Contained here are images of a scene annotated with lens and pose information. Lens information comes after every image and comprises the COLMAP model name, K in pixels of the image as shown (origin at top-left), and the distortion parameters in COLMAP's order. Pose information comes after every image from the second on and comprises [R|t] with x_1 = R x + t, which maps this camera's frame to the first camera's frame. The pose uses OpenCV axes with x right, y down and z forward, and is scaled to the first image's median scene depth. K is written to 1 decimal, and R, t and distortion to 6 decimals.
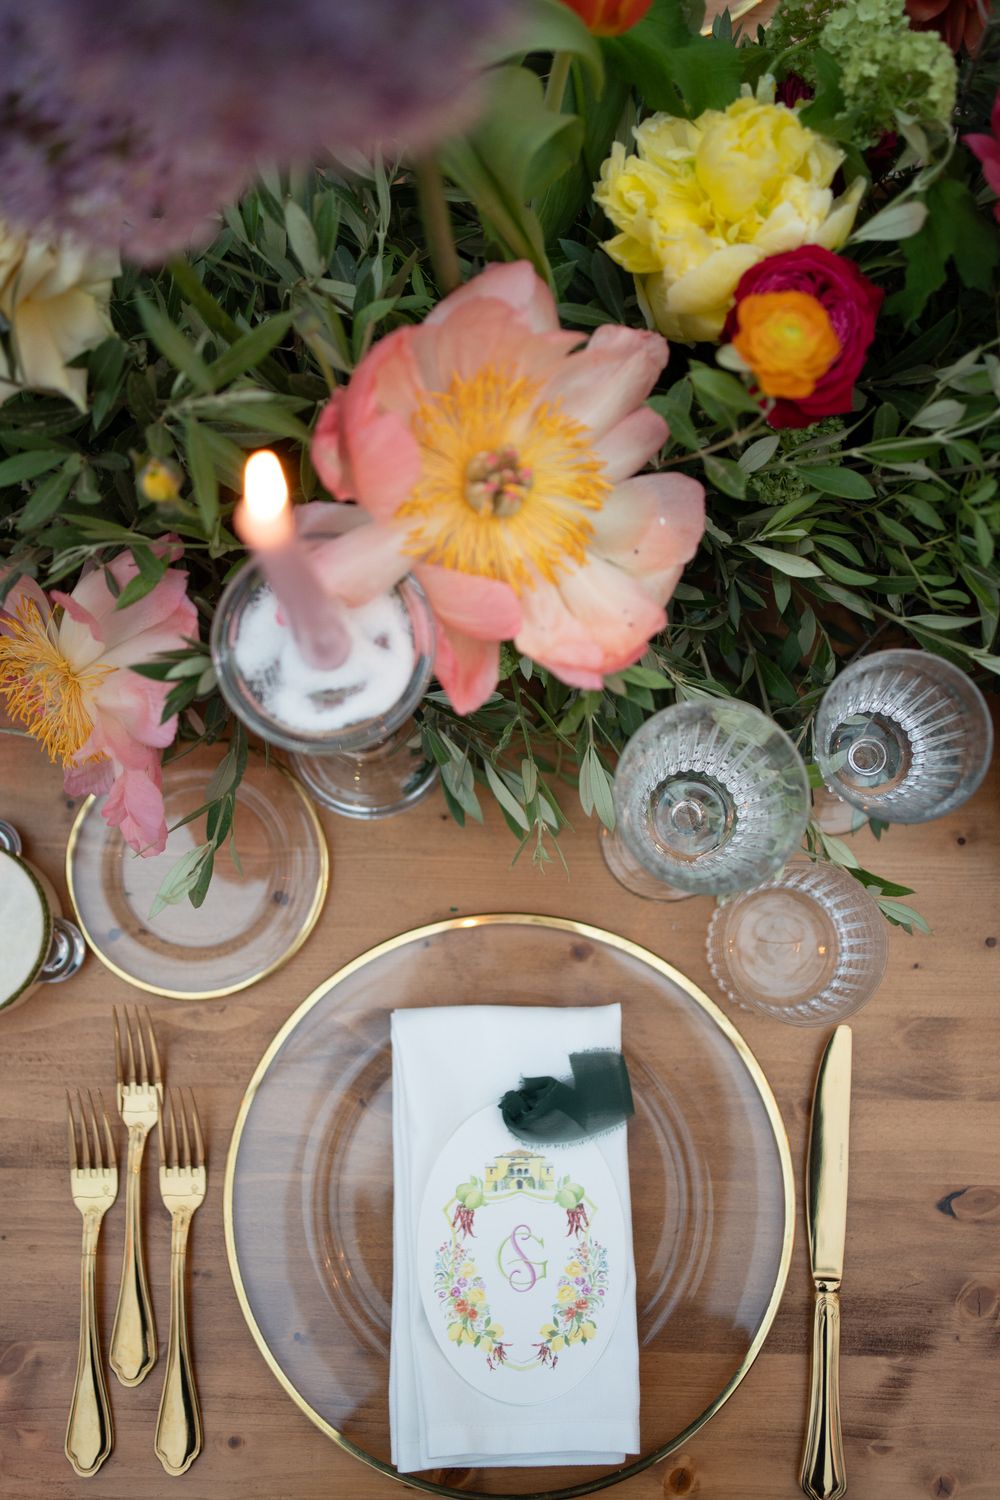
lens RADIAL K [[1526.6, 0, 500.0], [0, 1526.6, 750.0], [0, 0, 1]] dist [-0.030502, 0.172403]
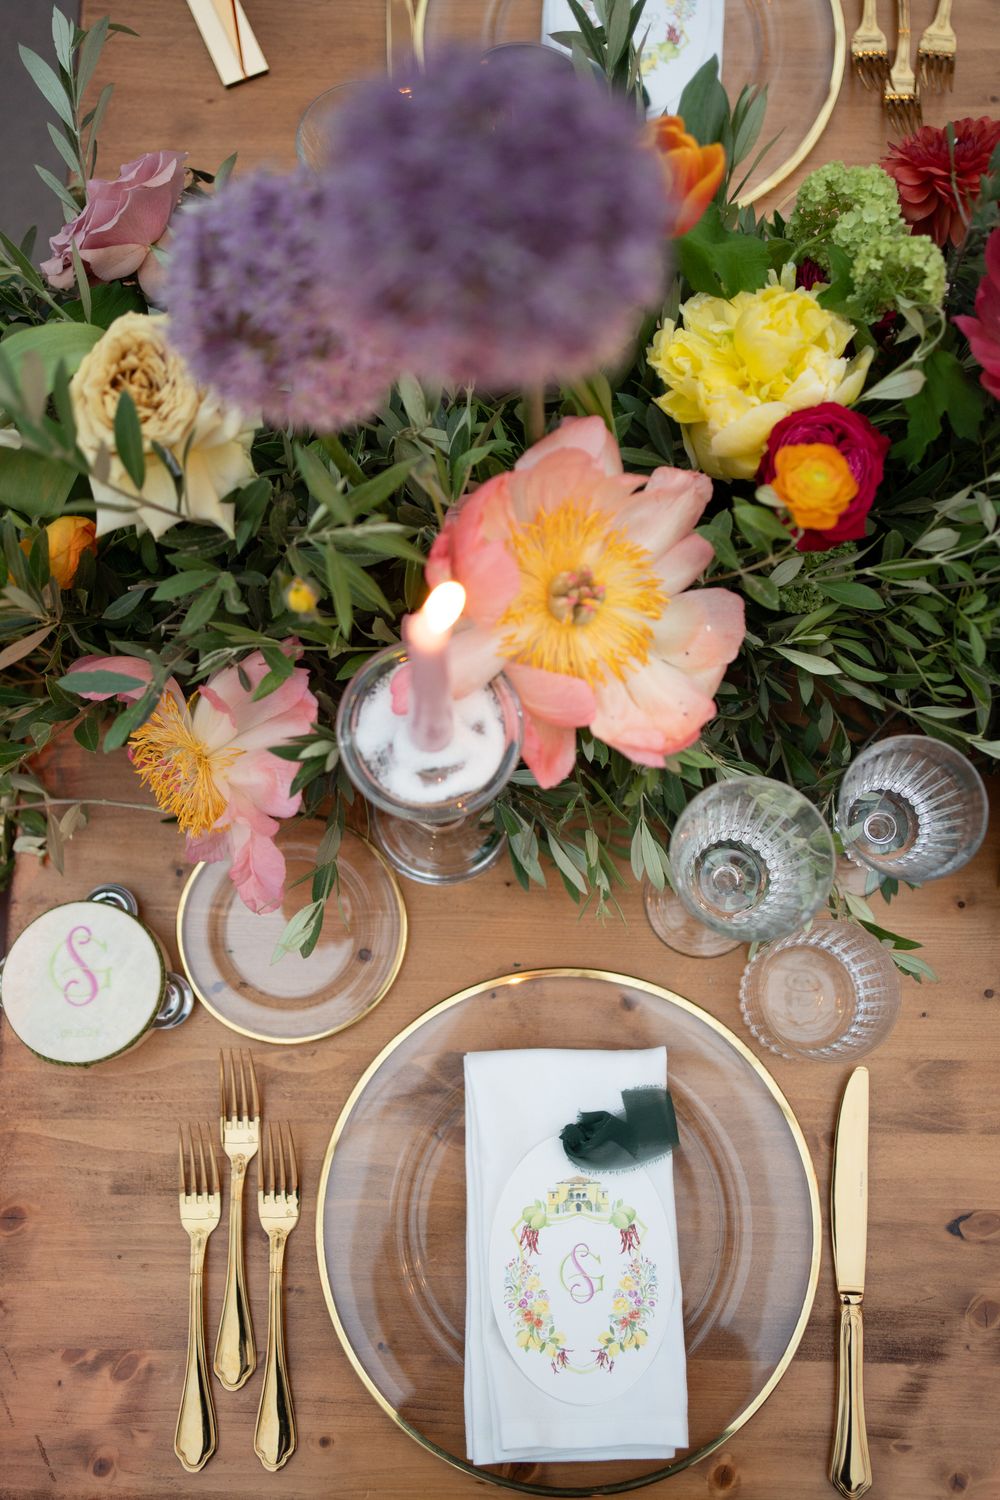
lens RADIAL K [[1528.2, 0, 491.5], [0, 1528.2, 744.8], [0, 0, 1]] dist [-0.032405, 0.173868]
pose [[0.999996, 0.000528, 0.002747, -0.055682], [-0.000344, 0.997773, -0.066694, 0.017630], [-0.002776, 0.066693, 0.997770, -0.156353]]
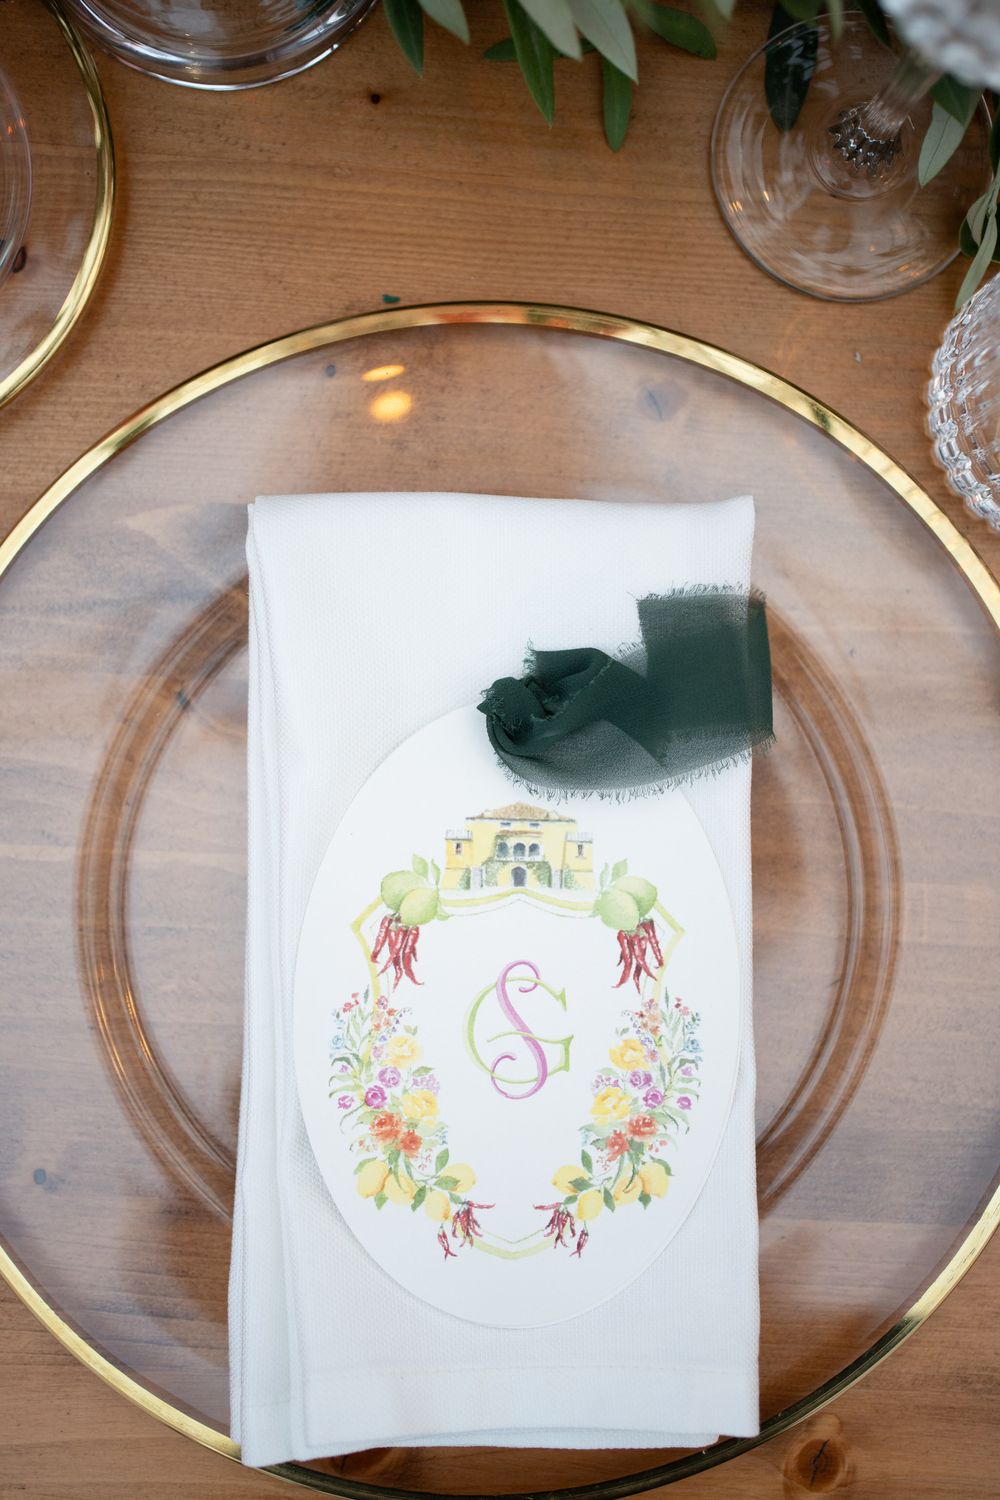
lens RADIAL K [[1526.6, 0, 500.0], [0, 1526.6, 750.0], [0, 0, 1]] dist [-0.030502, 0.172403]
pose [[0.998030, 0.030460, 0.054844, -0.019626], [-0.038133, 0.988729, 0.144780, 0.181538], [-0.049816, -0.146586, 0.987943, 0.552465]]
